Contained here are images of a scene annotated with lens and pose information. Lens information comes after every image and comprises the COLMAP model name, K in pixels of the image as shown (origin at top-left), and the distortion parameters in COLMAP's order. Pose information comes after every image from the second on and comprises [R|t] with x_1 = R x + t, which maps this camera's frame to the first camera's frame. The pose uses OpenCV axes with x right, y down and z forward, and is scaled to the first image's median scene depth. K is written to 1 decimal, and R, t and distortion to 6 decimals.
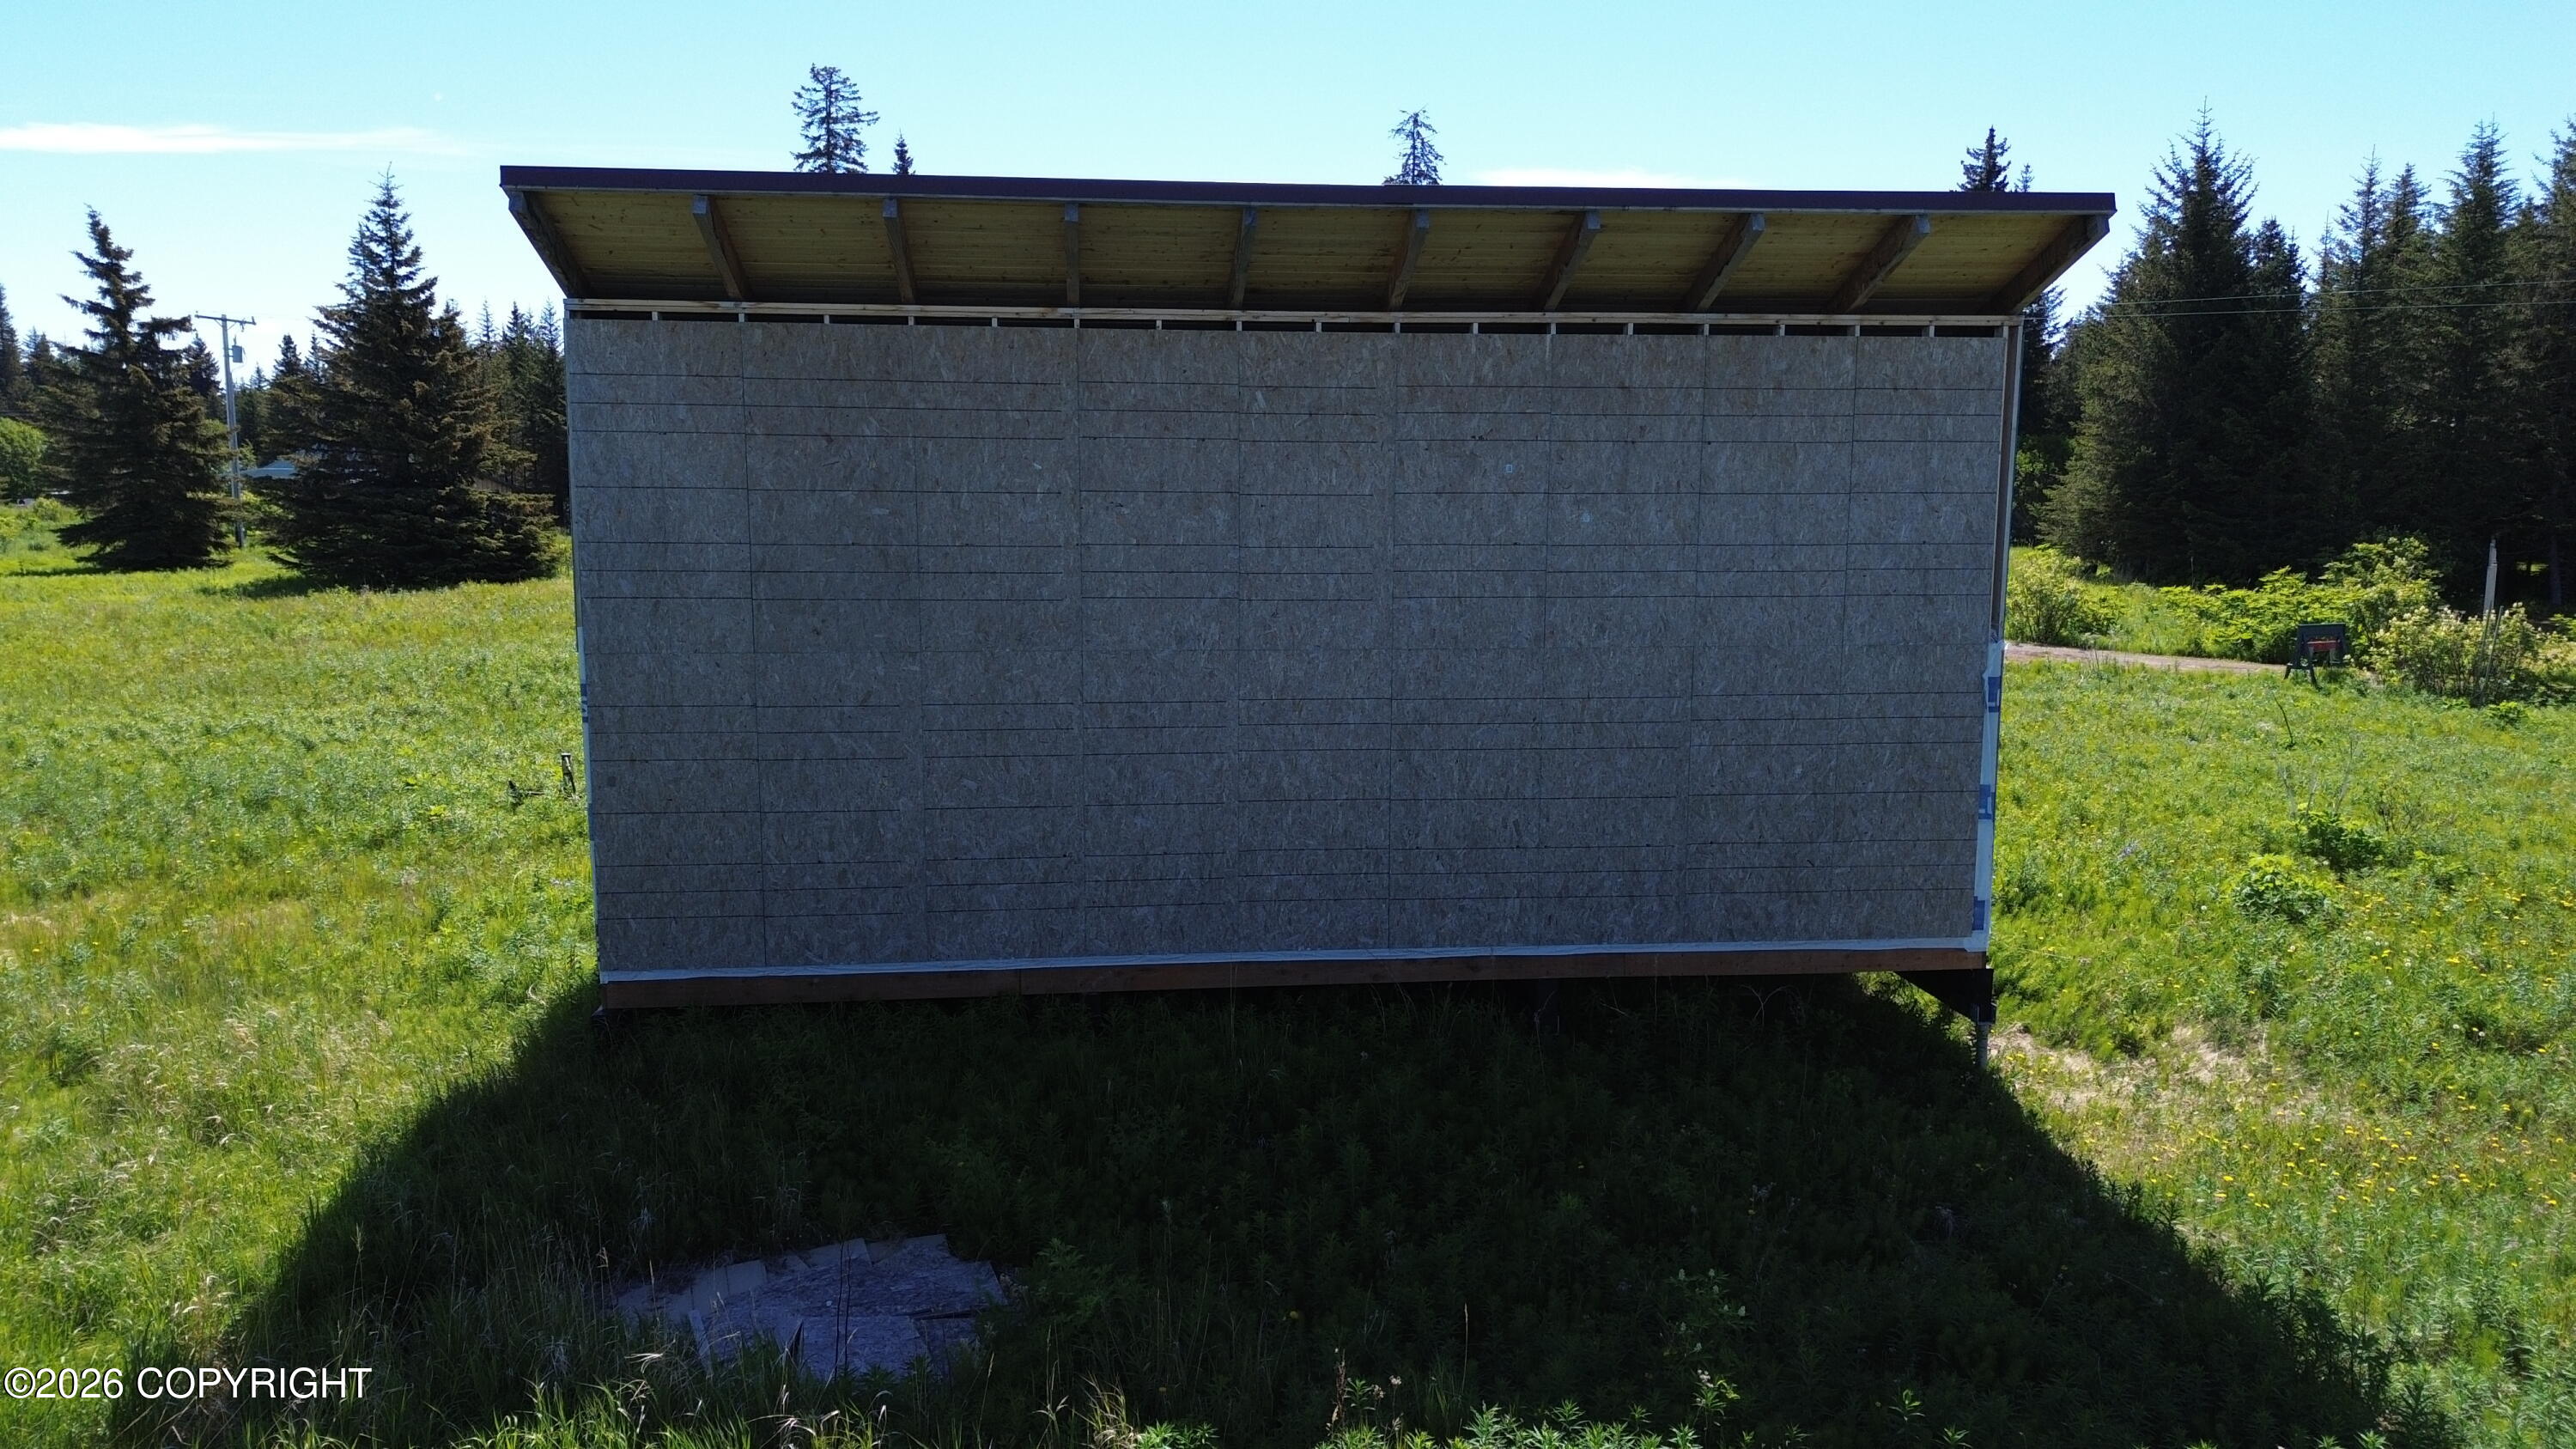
lens RADIAL K [[1803.5, 0, 1287.6], [0, 1803.5, 717.0], [0, 0, 1]] dist [0.081214, -0.083272]
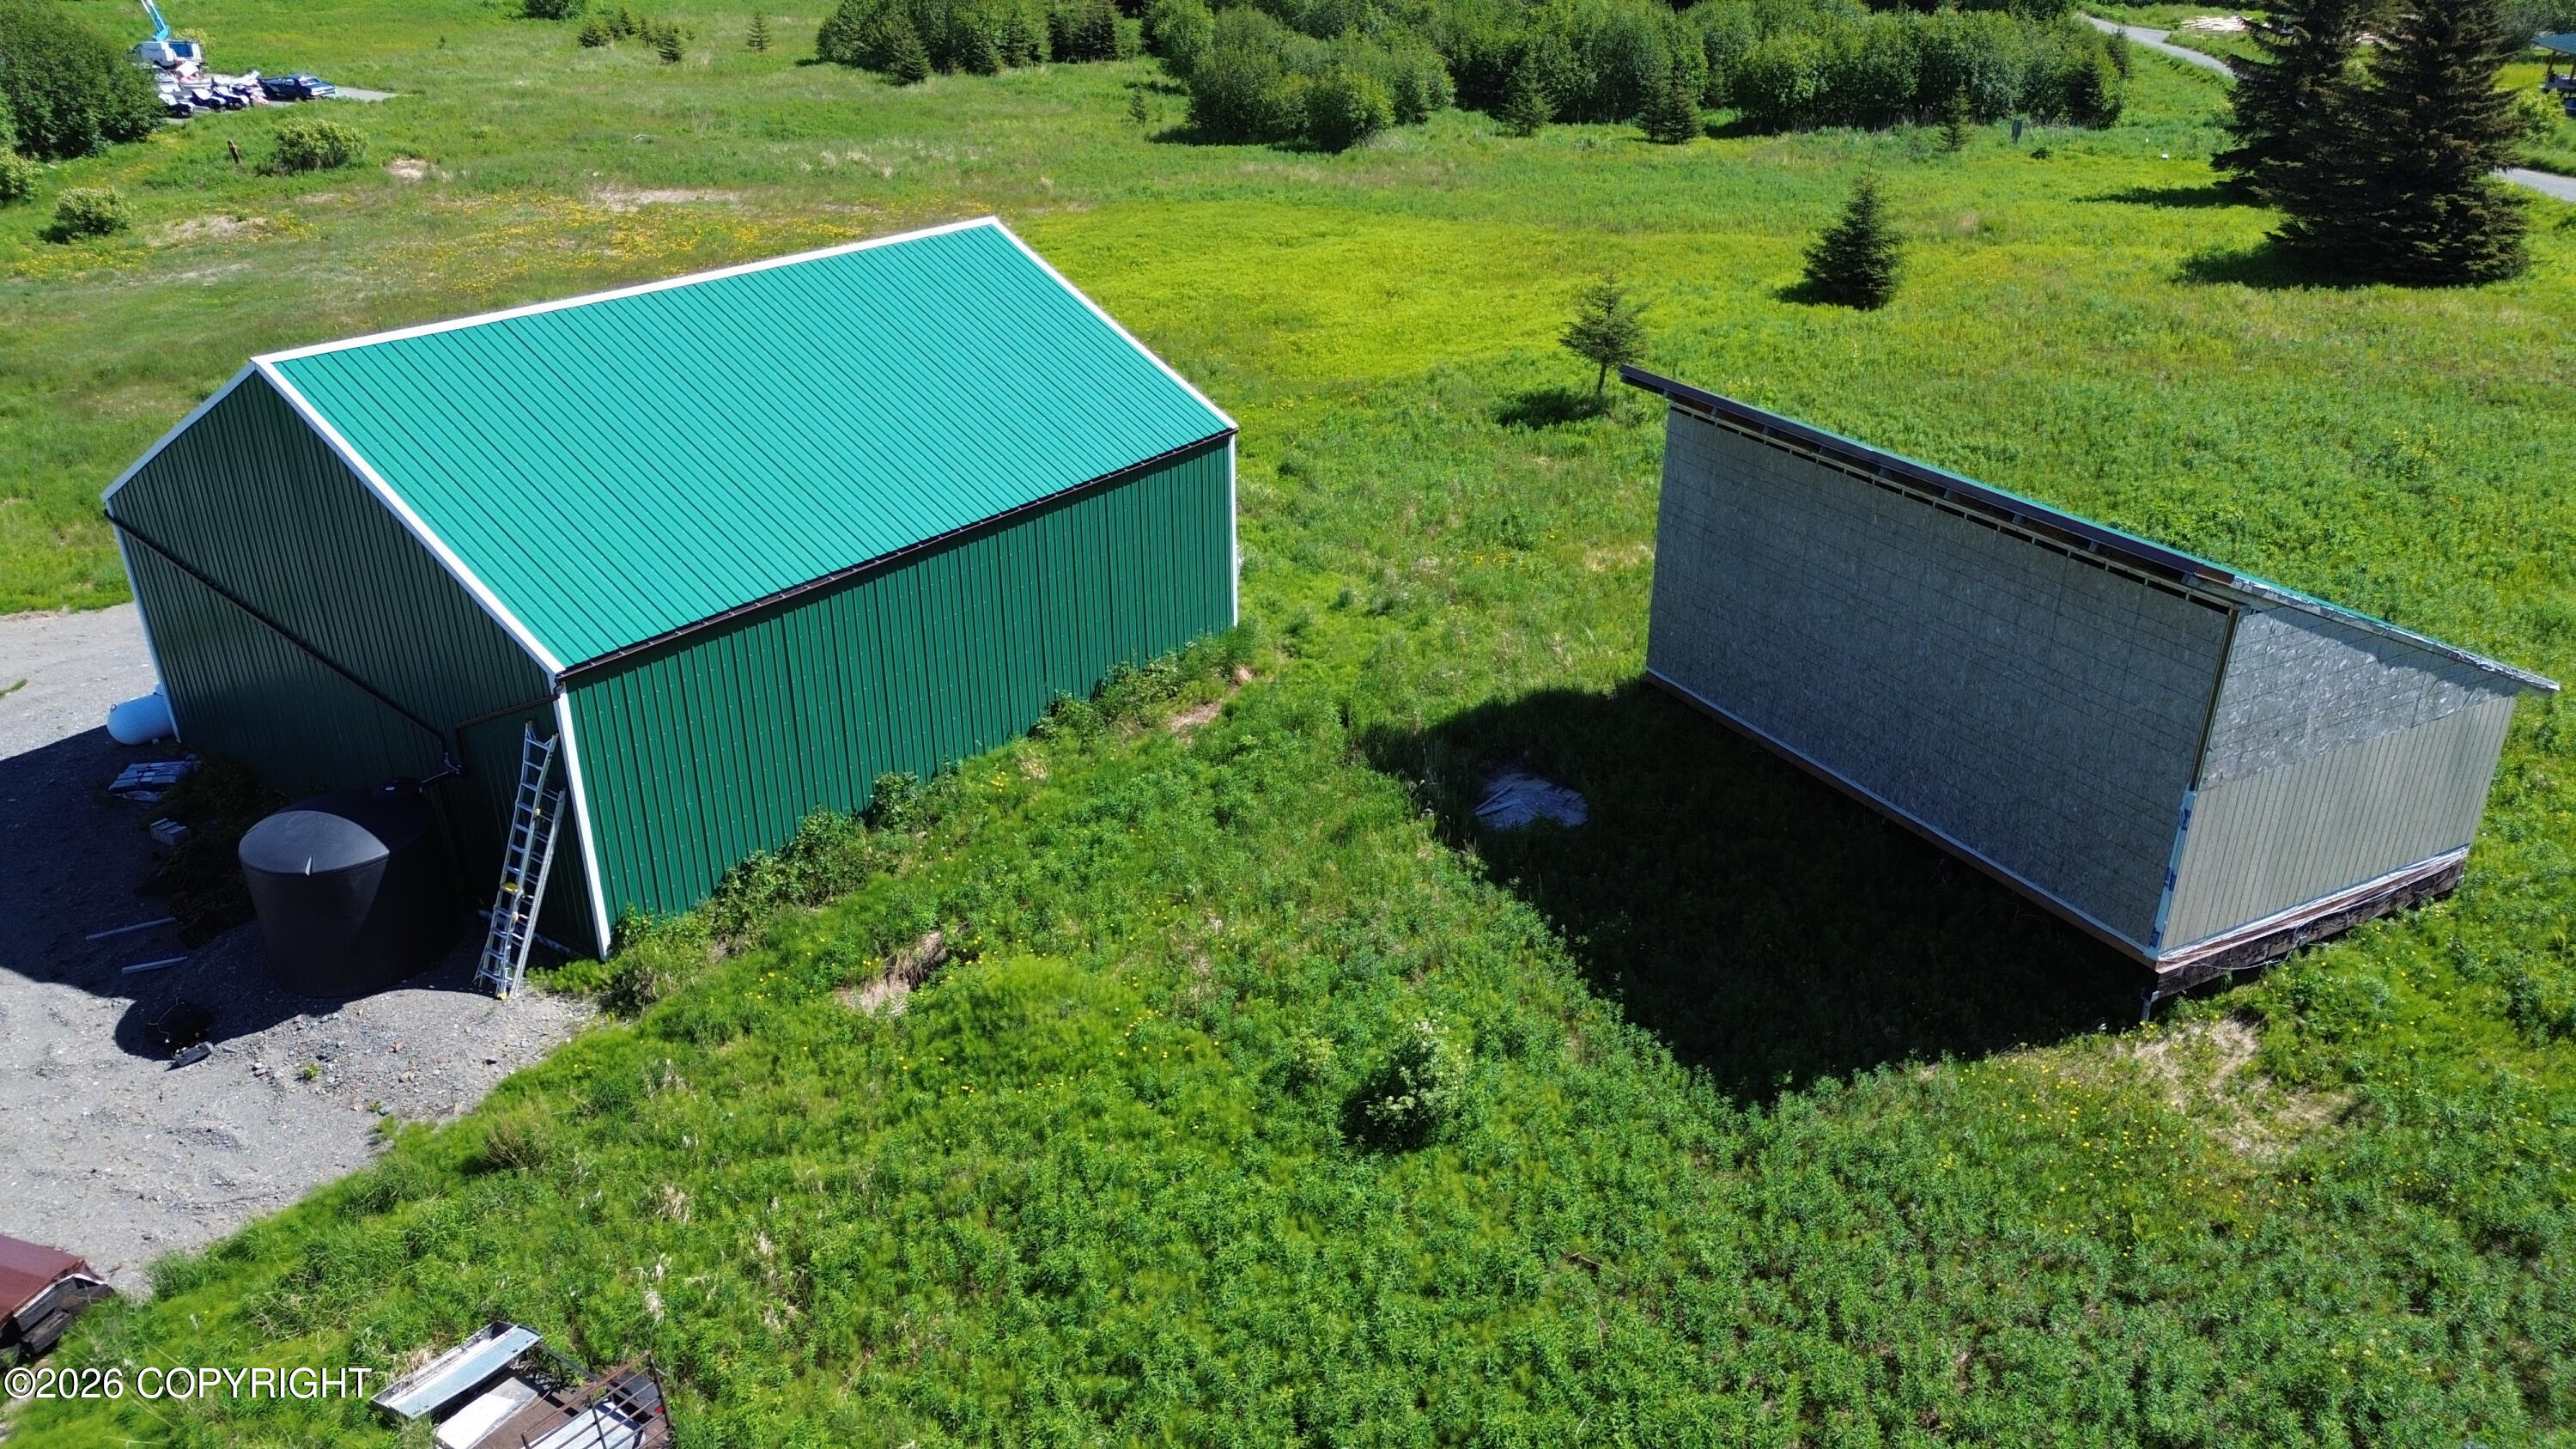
lens RADIAL K [[1803.5, 0, 1287.6], [0, 1803.5, 717.0], [0, 0, 1]] dist [0.081214, -0.083272]
pose [[0.363634, 0.391603, -0.845232, 1.512258], [-0.129859, 0.919798, 0.370282, -0.625918], [0.922446, -0.024886, 0.385323, -0.376886]]
